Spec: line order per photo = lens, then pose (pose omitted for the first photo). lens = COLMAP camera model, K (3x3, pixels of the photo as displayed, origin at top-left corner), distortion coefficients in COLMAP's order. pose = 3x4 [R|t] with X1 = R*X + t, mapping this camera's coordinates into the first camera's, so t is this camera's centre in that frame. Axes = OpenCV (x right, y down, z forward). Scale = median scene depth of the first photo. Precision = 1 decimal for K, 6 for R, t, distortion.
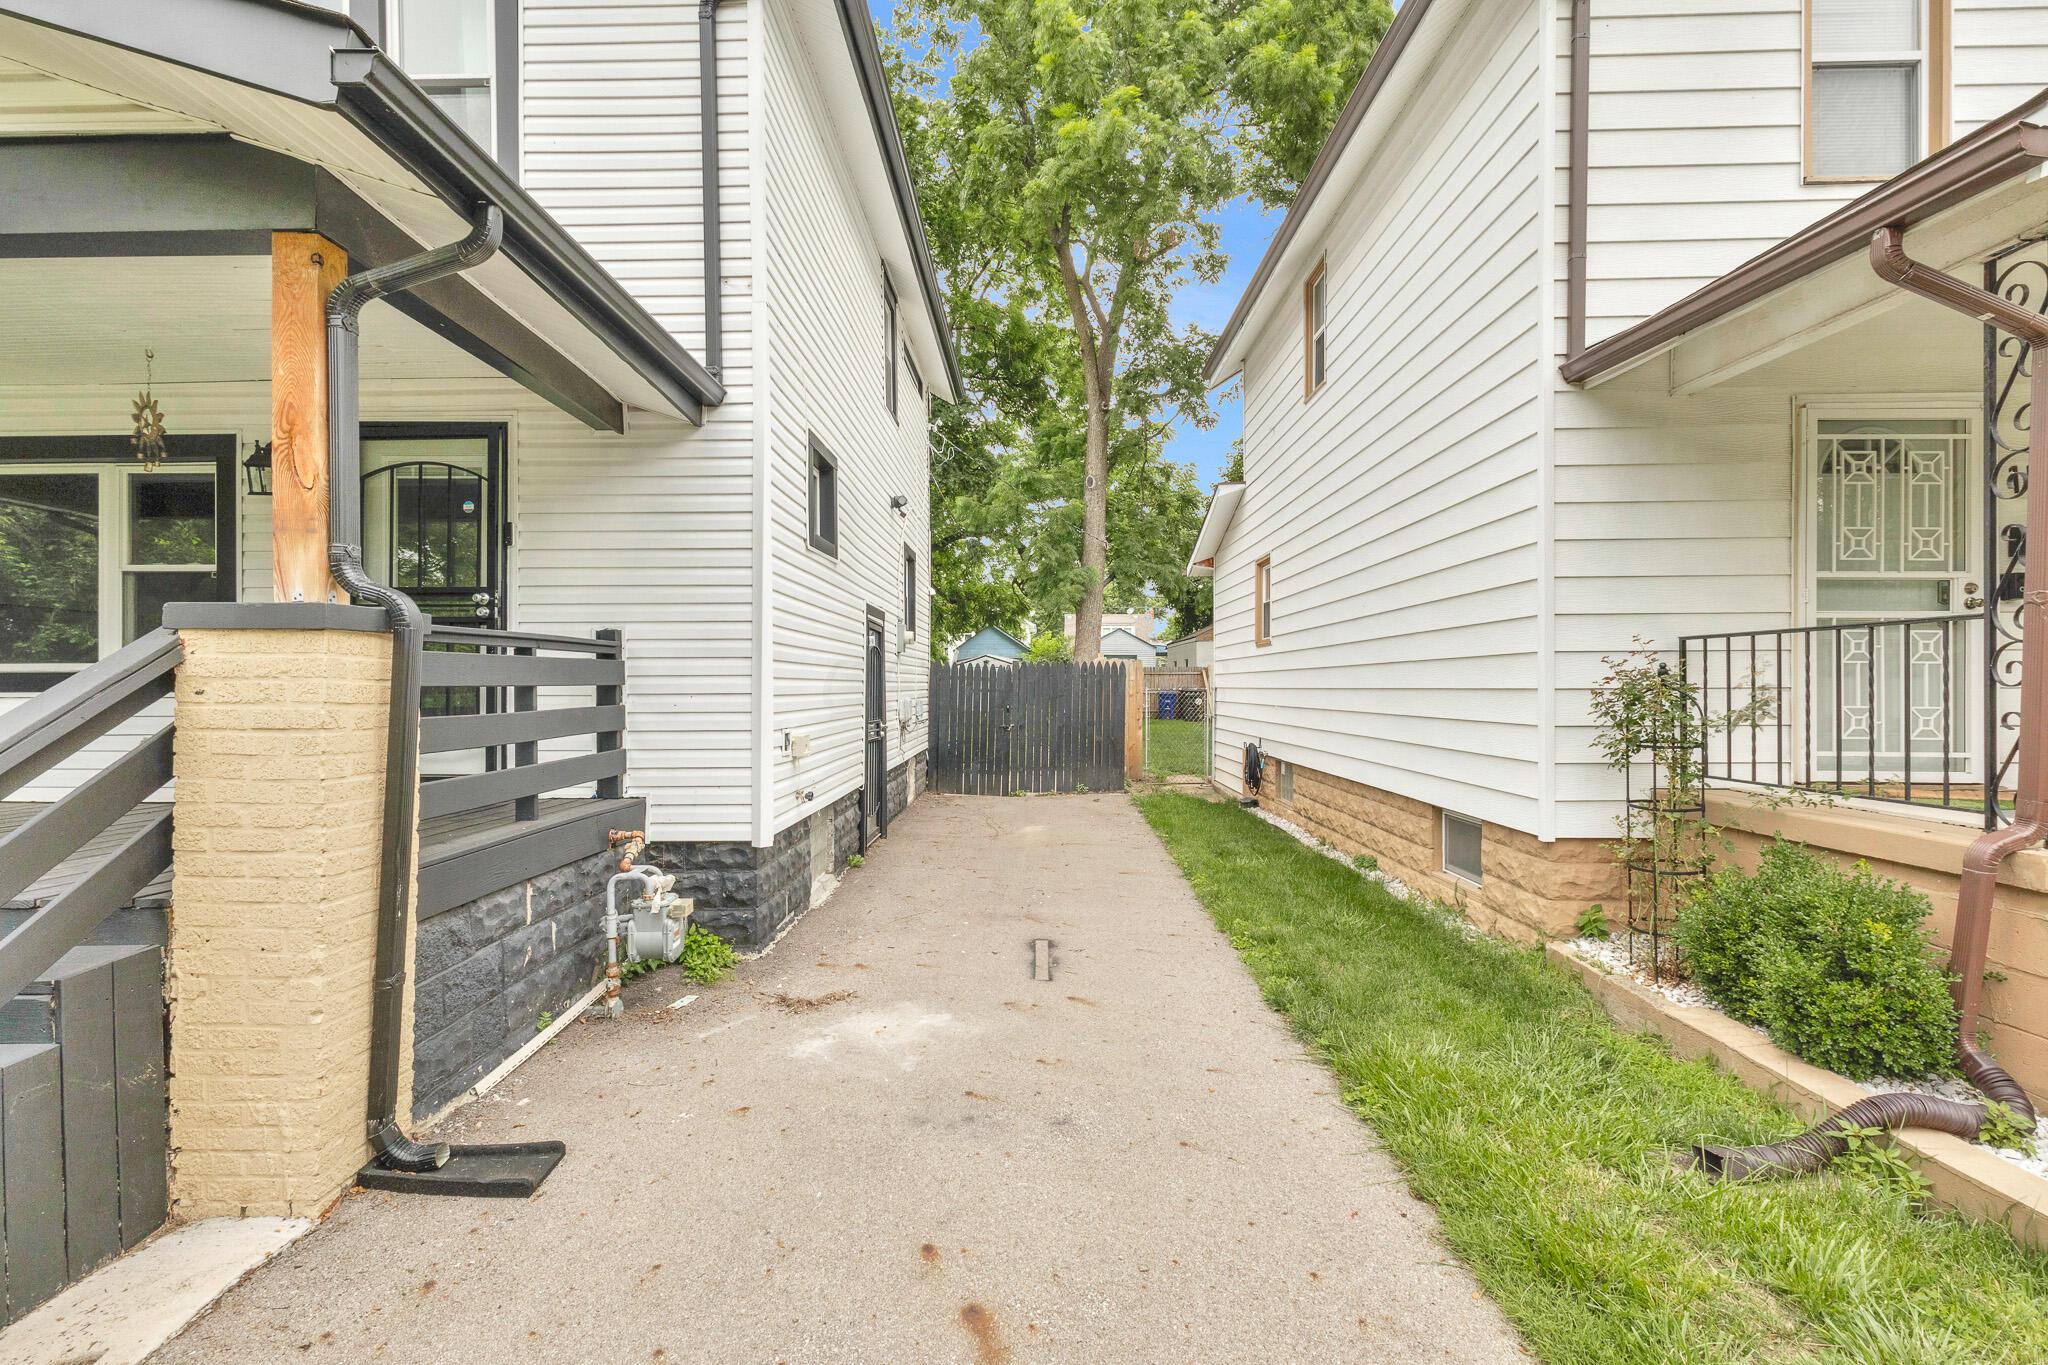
lens RADIAL K [[961.1, 0, 1012.0], [0, 961.1, 681.1], [0, 0, 1]] dist [-0.000236, 0.001322]
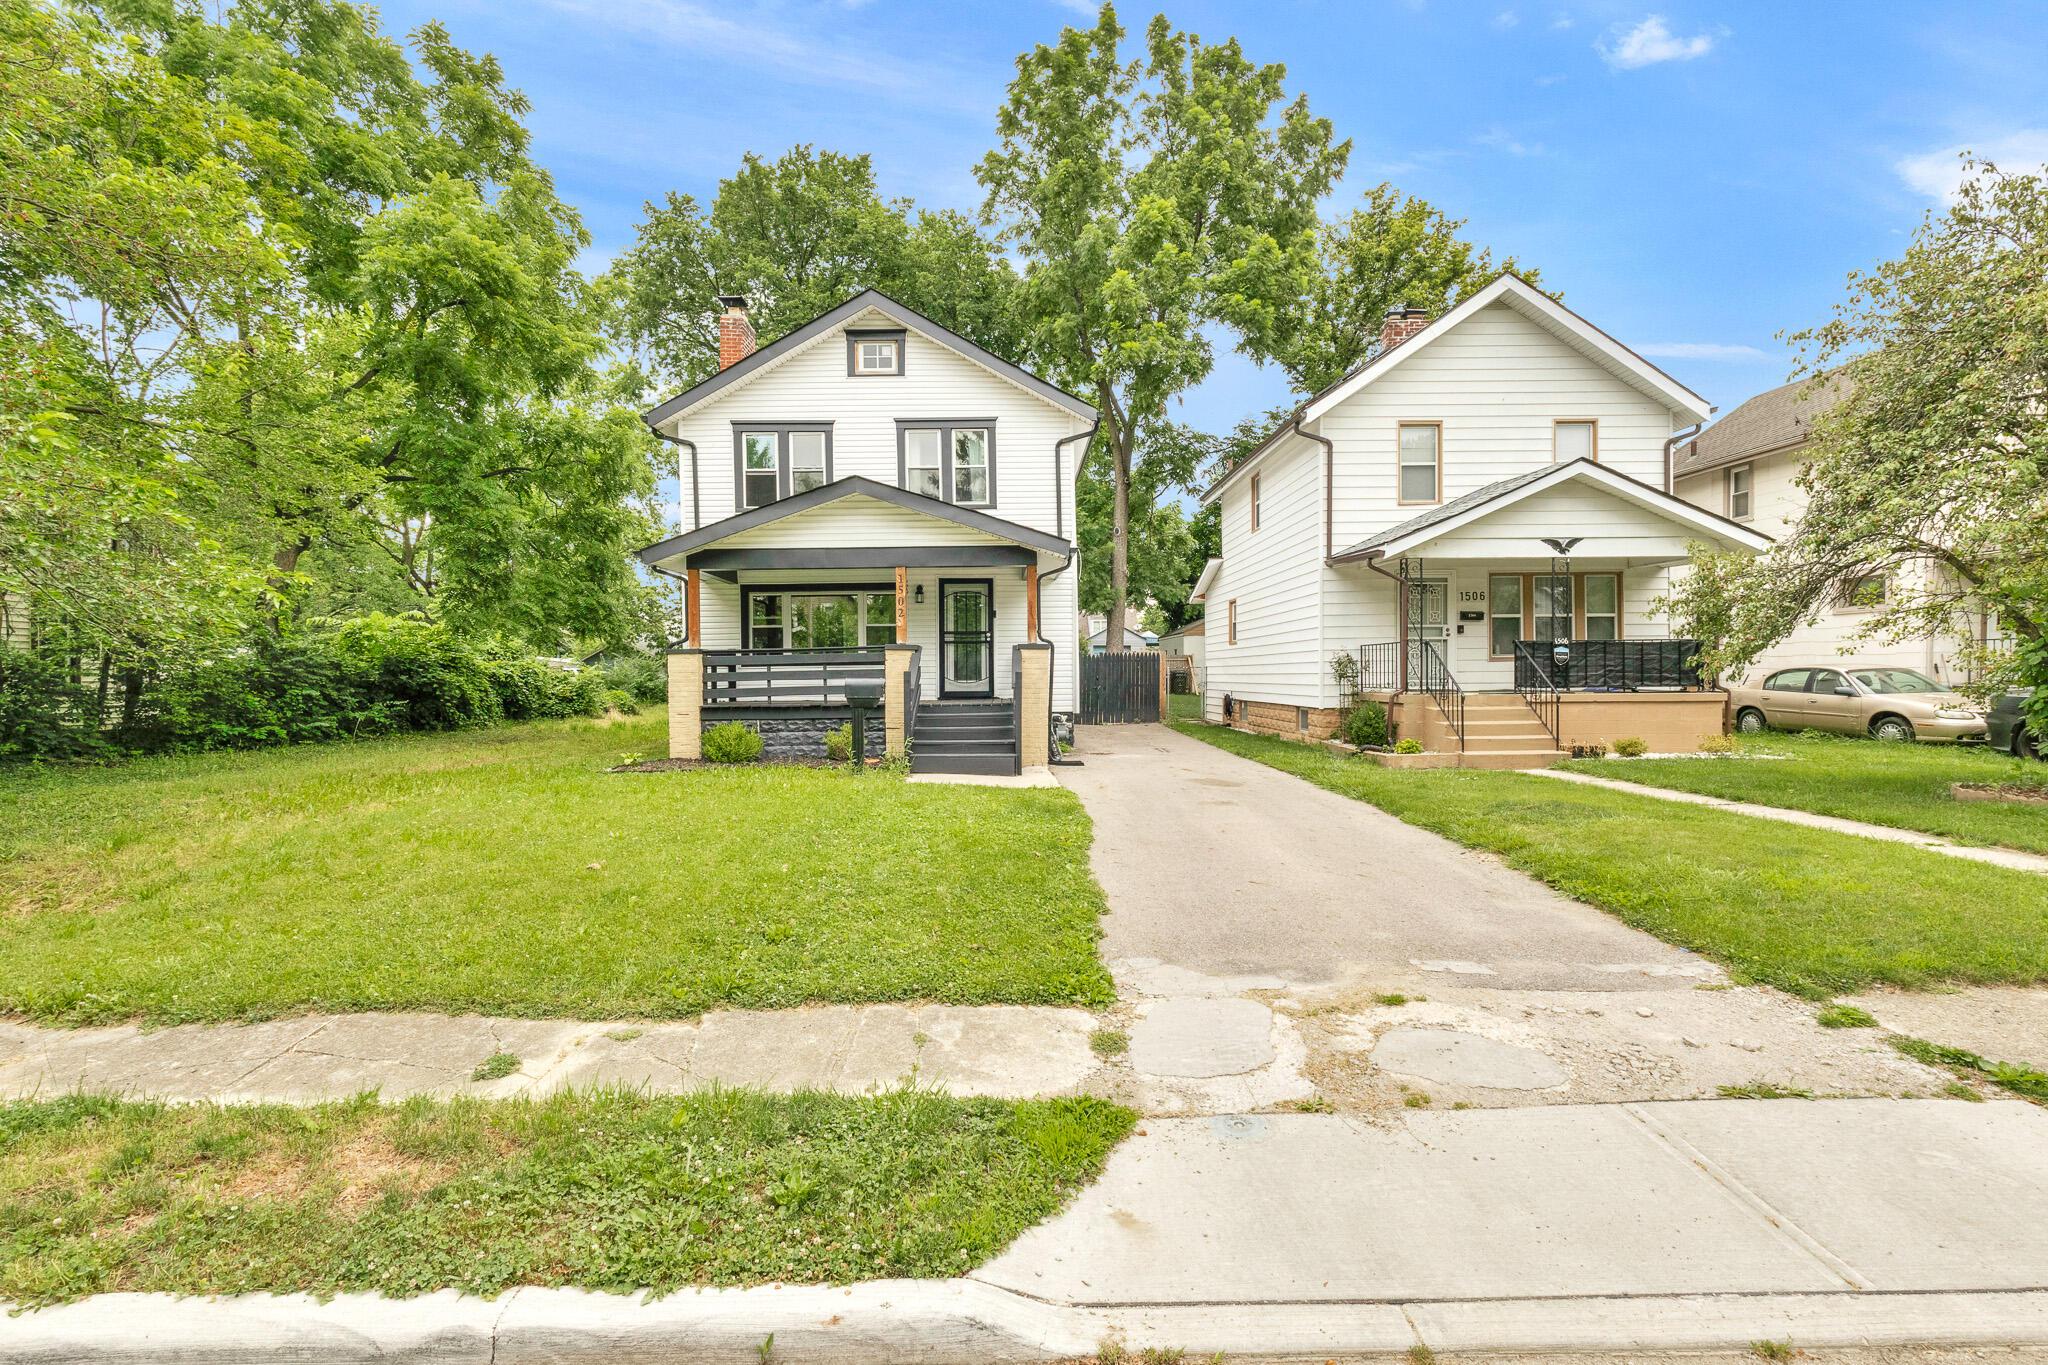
lens RADIAL K [[961.1, 0, 1012.6], [0, 961.1, 673.3], [0, 0, 1]] dist [-0.000236, 0.001322]
pose [[0.999513, -0.005527, 0.030708, -0.544555], [0.005442, 0.999981, 0.002872, 0.030626], [-0.030723, -0.002703, 0.999524, -2.075494]]
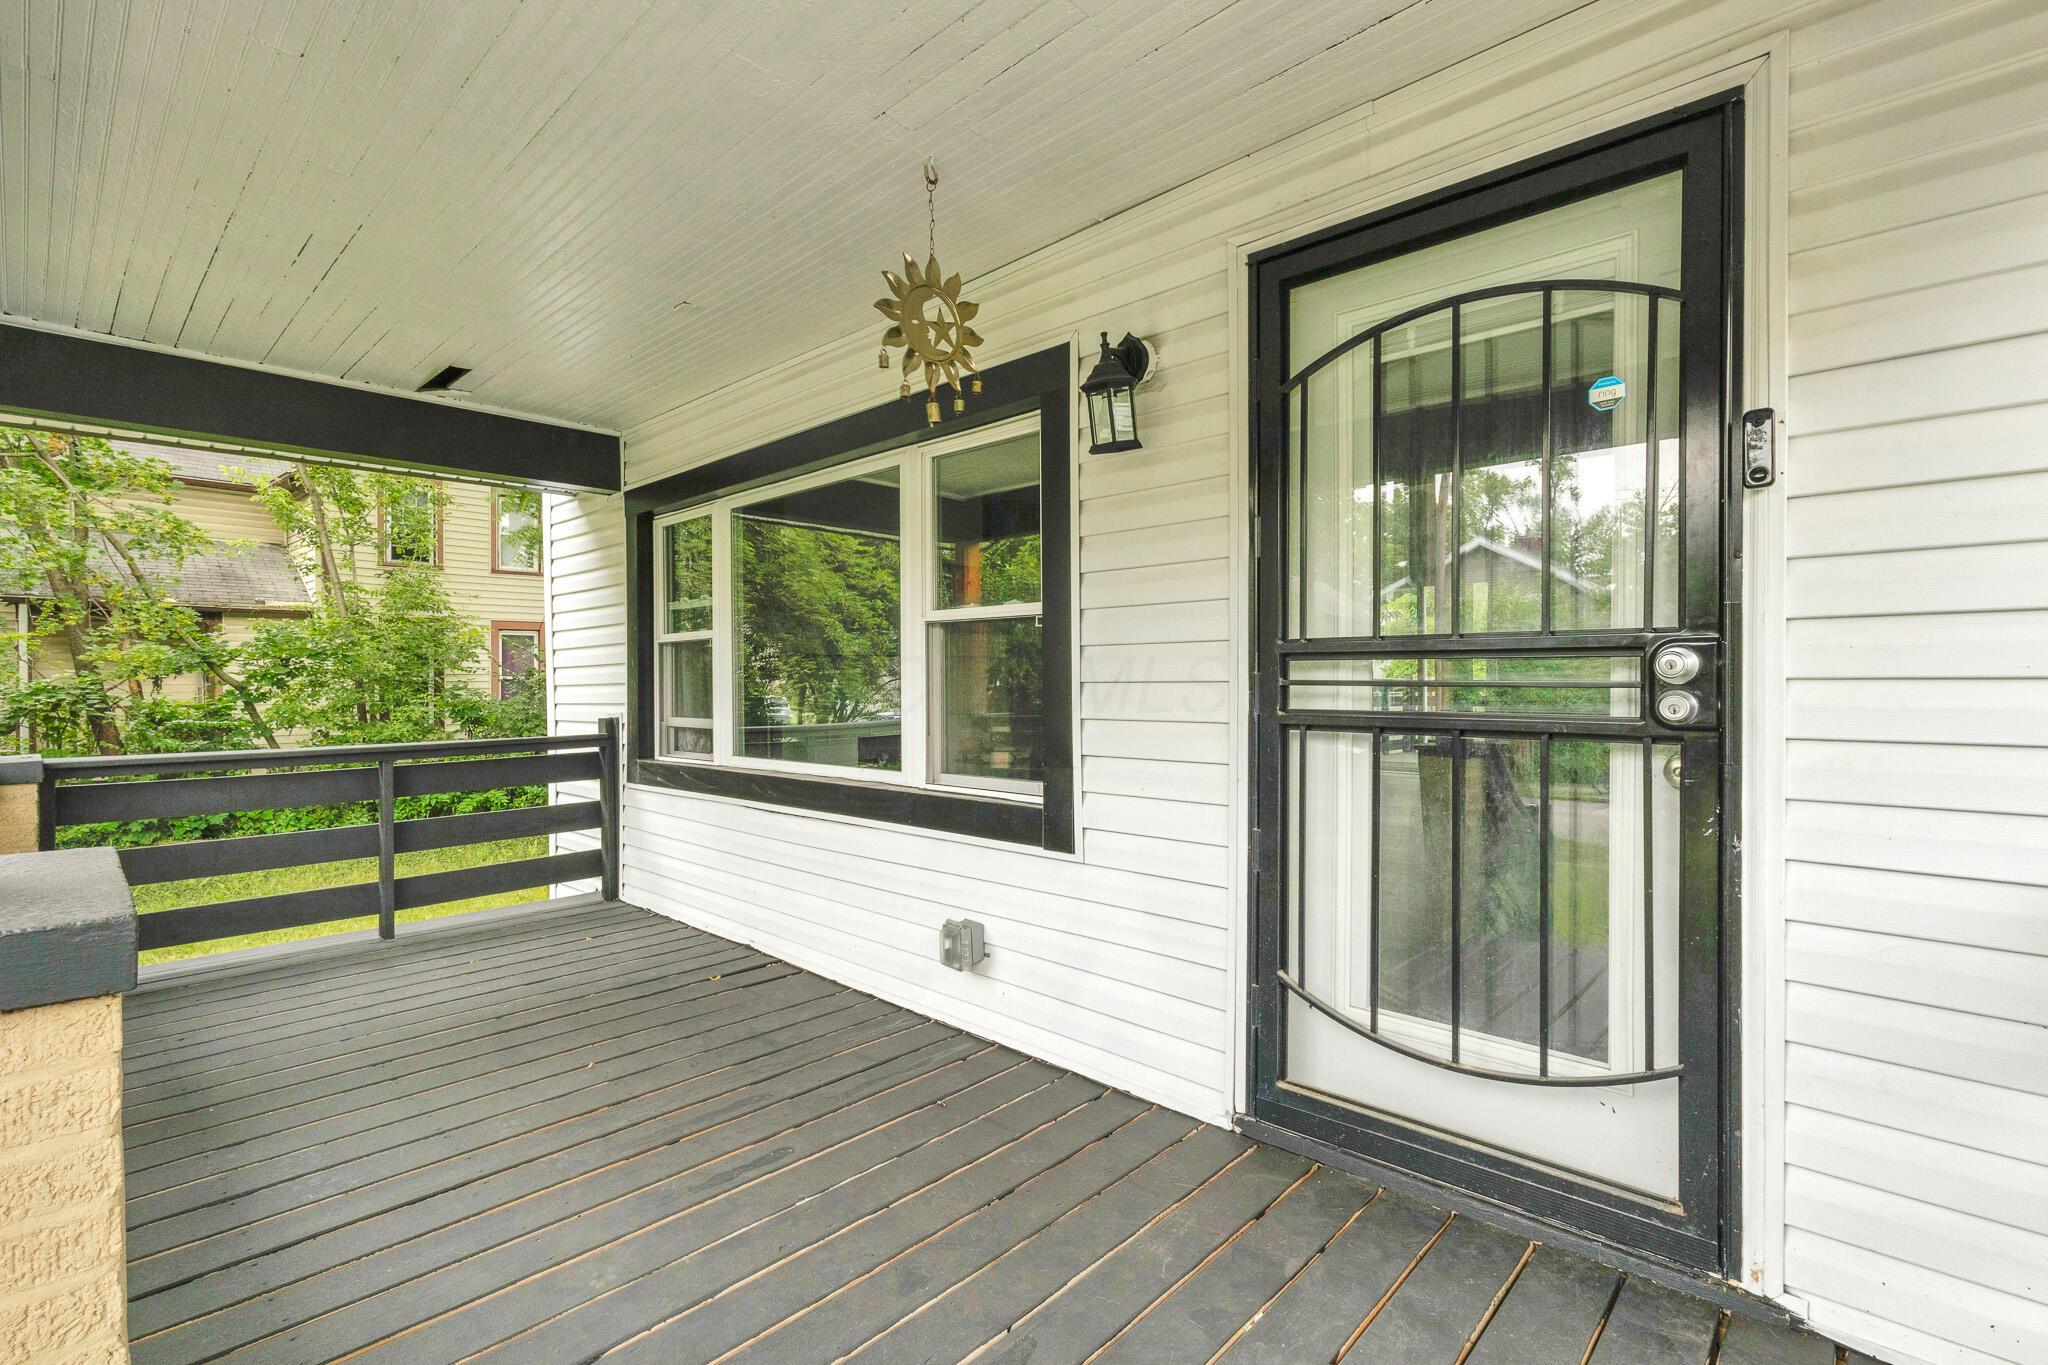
lens RADIAL K [[961.1, 0, 1031.3], [0, 961.1, 693.7], [0, 0, 1]] dist [-0.000236, 0.001322]
pose [[0.761597, 0.001833, -0.648048, -0.483318], [0.002411, 0.999981, 0.005661, -0.073293], [0.648046, -0.005874, 0.761579, 0.587791]]
